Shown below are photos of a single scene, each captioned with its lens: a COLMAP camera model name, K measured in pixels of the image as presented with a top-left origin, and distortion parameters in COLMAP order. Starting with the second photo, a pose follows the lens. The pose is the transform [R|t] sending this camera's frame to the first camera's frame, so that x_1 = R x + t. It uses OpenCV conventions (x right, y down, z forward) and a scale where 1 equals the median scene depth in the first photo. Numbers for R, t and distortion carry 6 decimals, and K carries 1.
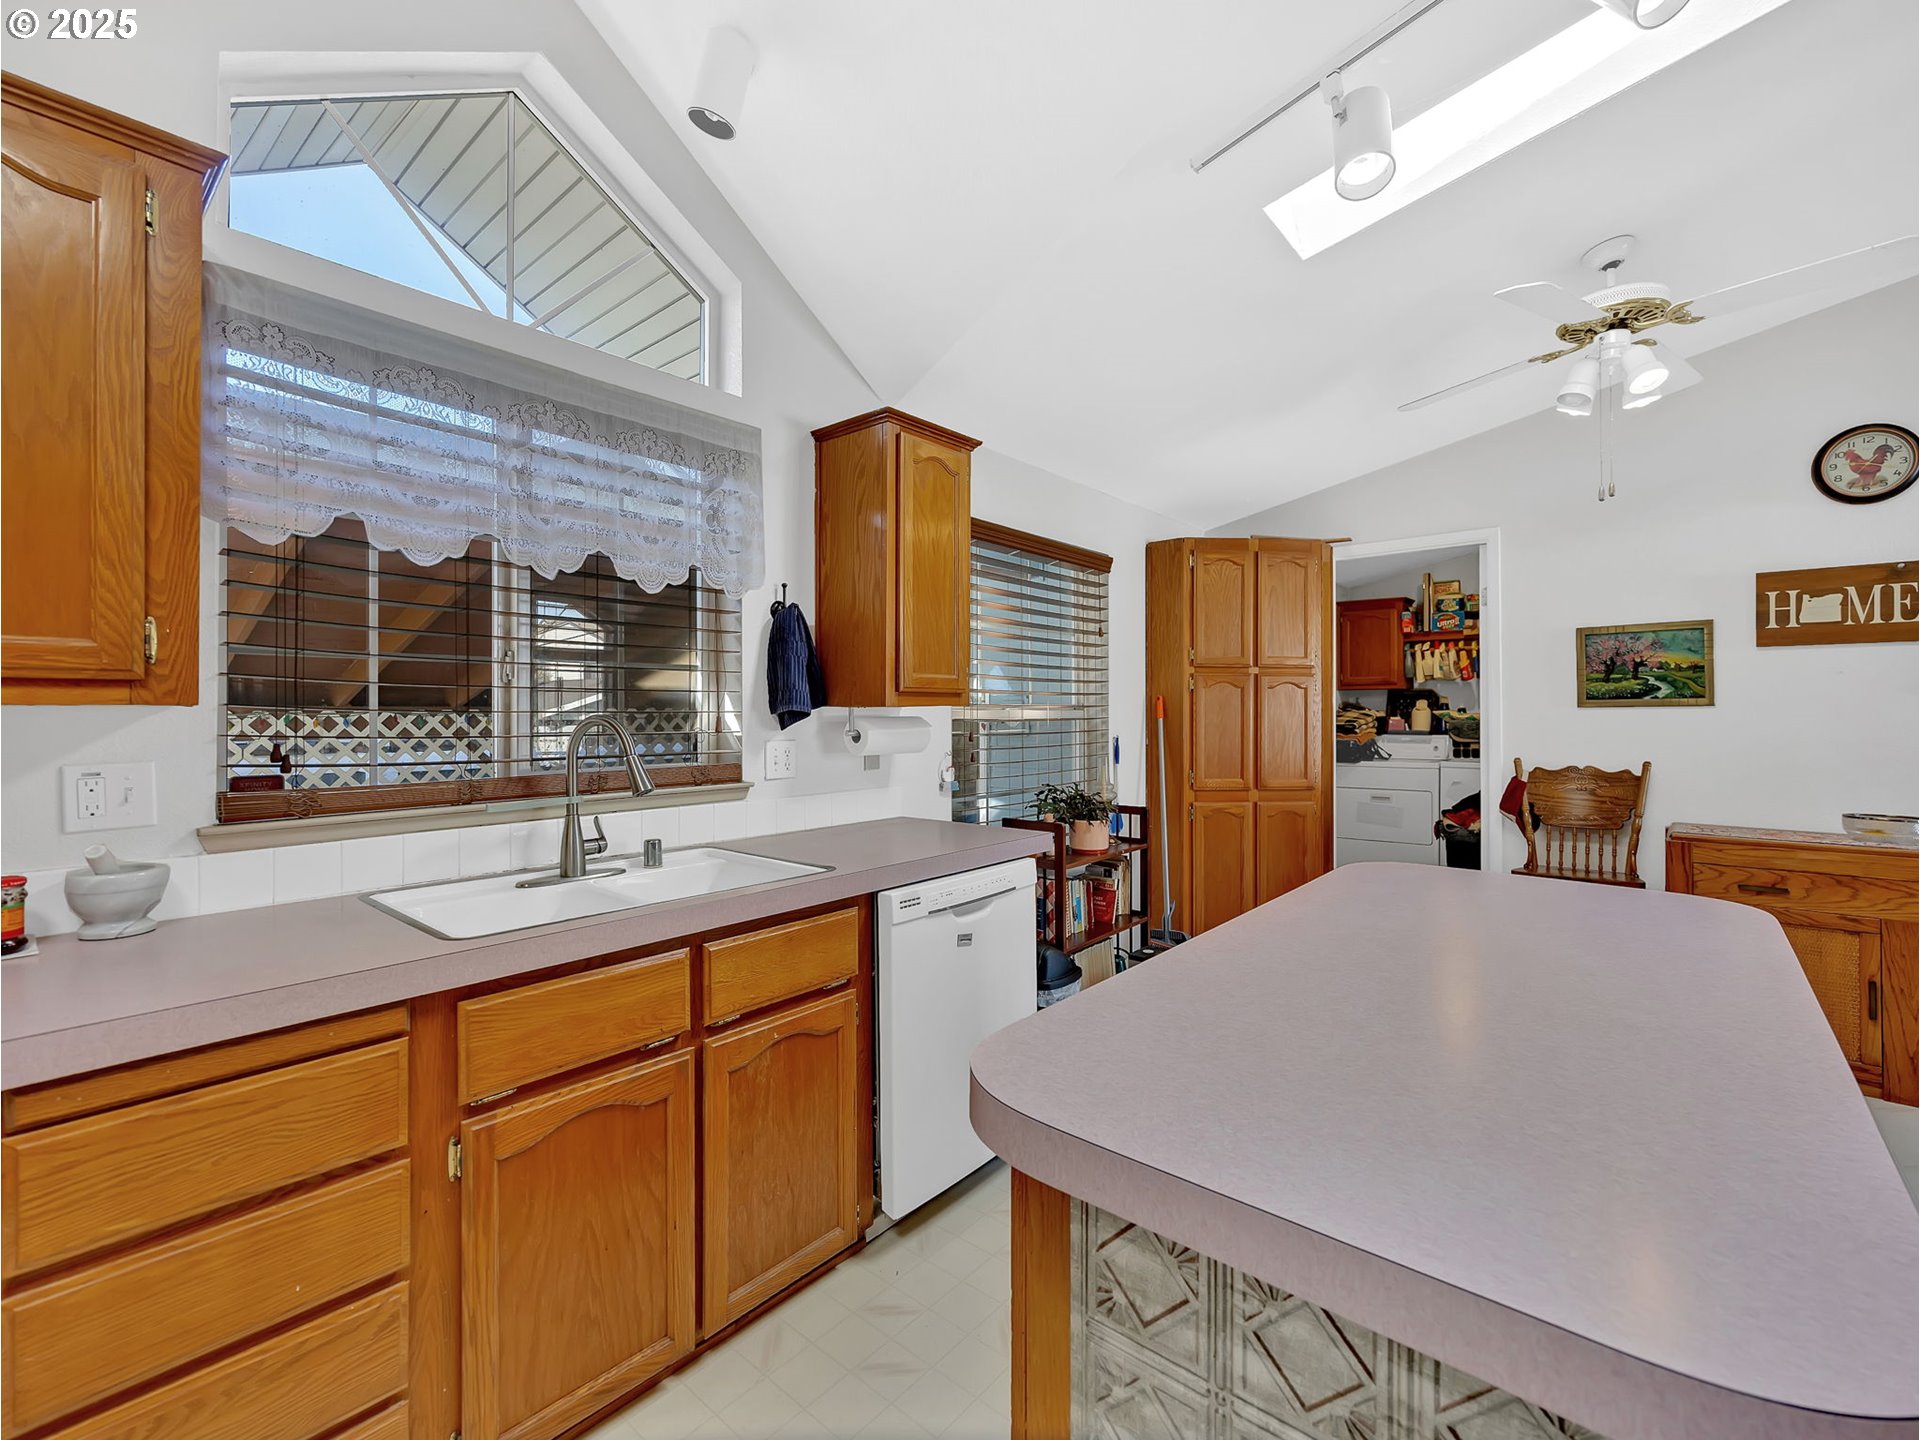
lens RADIAL K [[843.6, 0, 960.0], [0, 843.6, 720.0], [0, 0, 1]] dist [-0.002401, -0.000273]
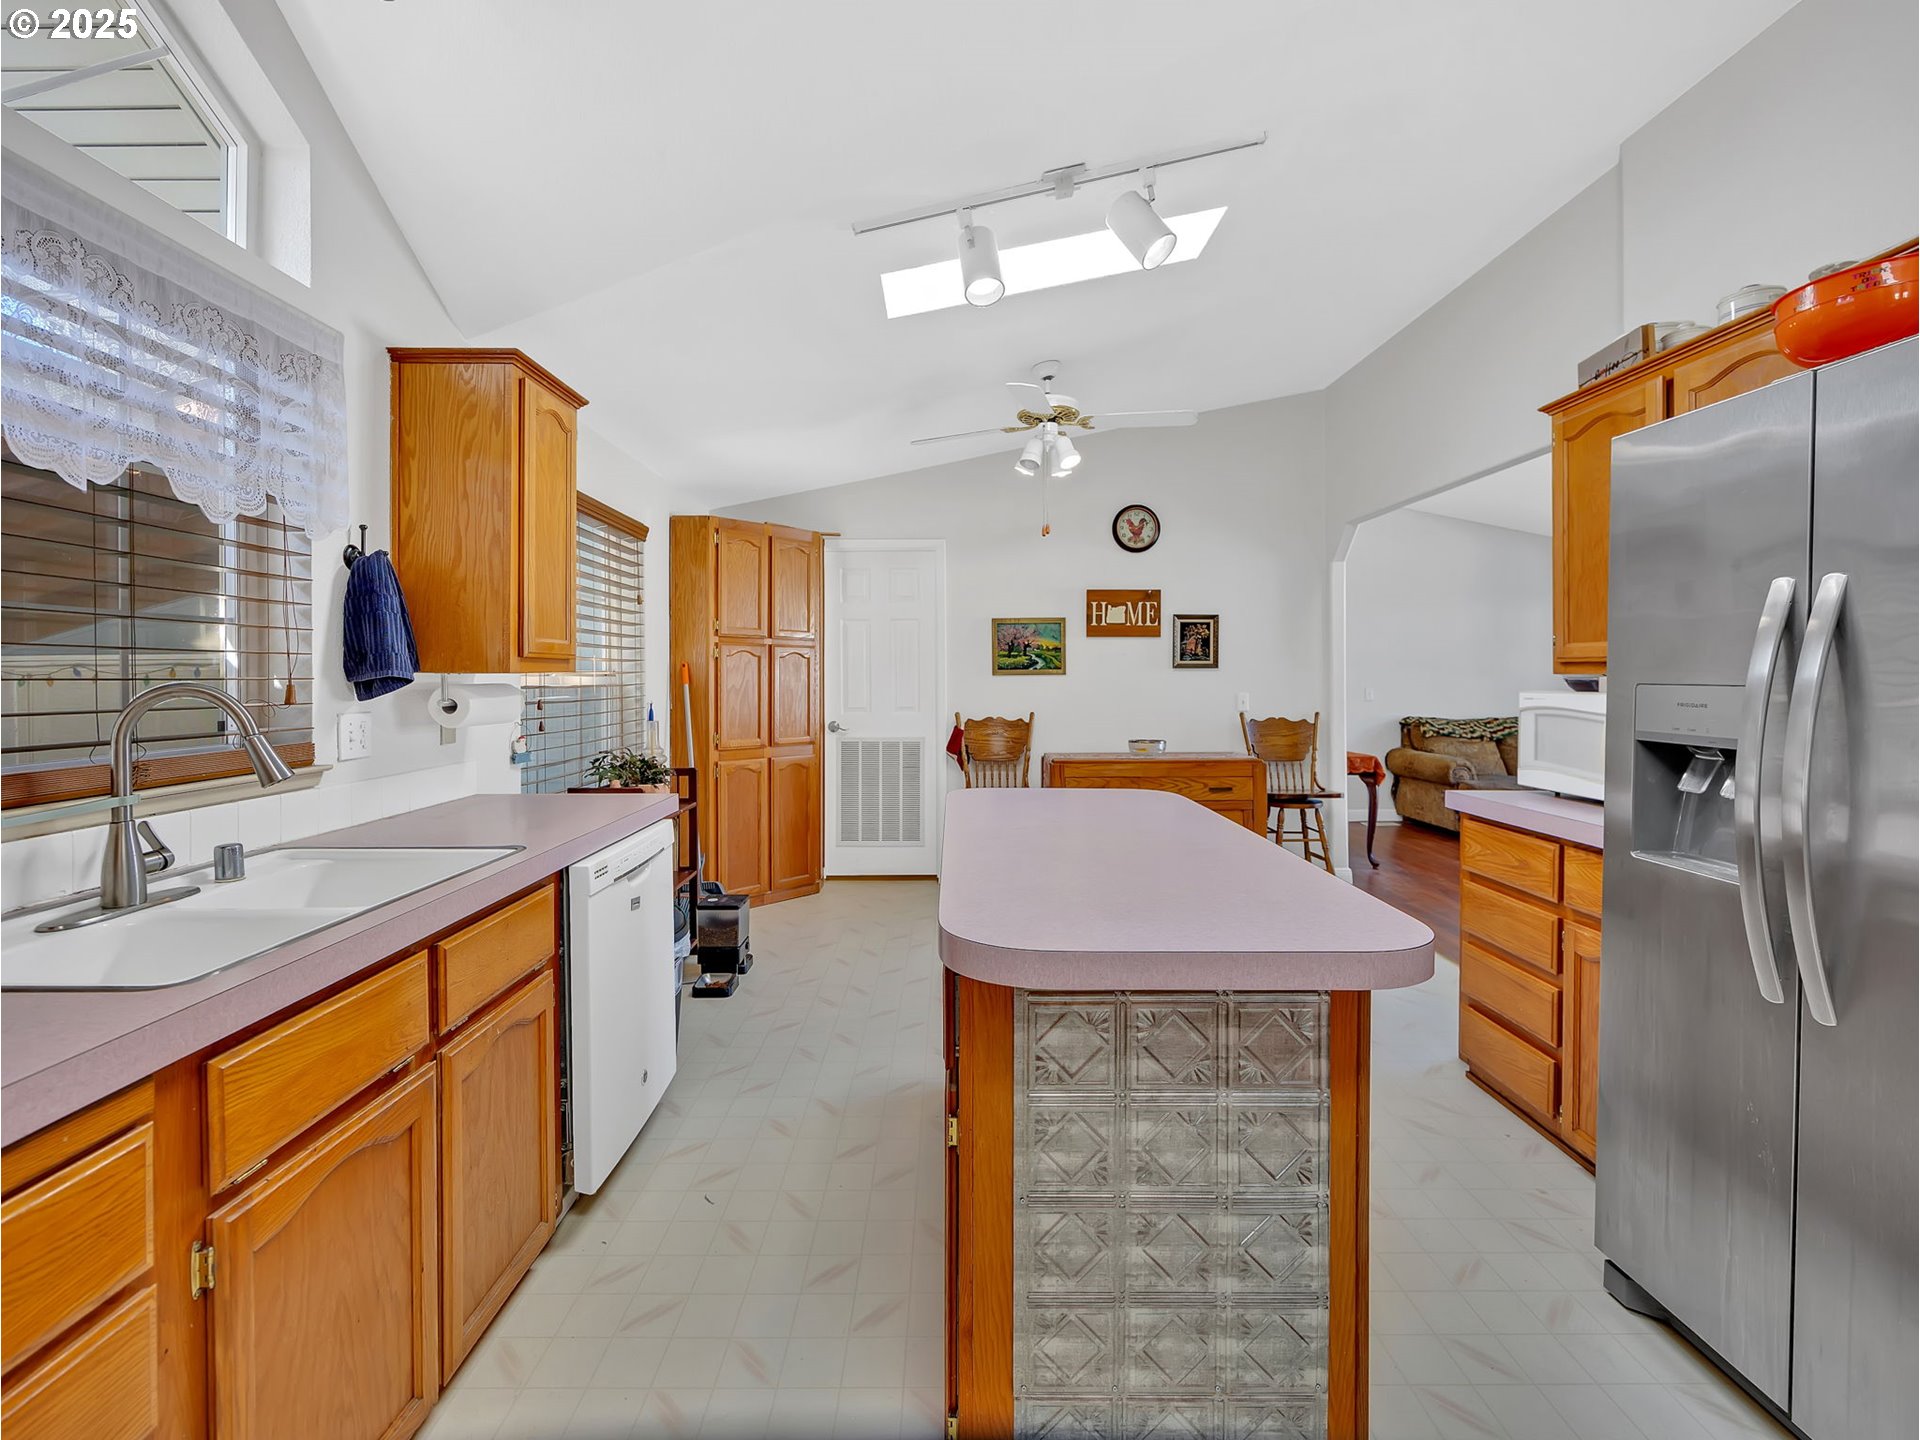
lens RADIAL K [[822.0, 0, 954.5], [0, 822.0, 698.5], [0, 0, 1]] dist [0.000508, -0.000013]
pose [[0.760620, -0.015695, 0.649008, -0.288505], [0.004889, 0.999818, 0.018449, -0.002238], [-0.649179, -0.010860, 0.760558, -0.001286]]
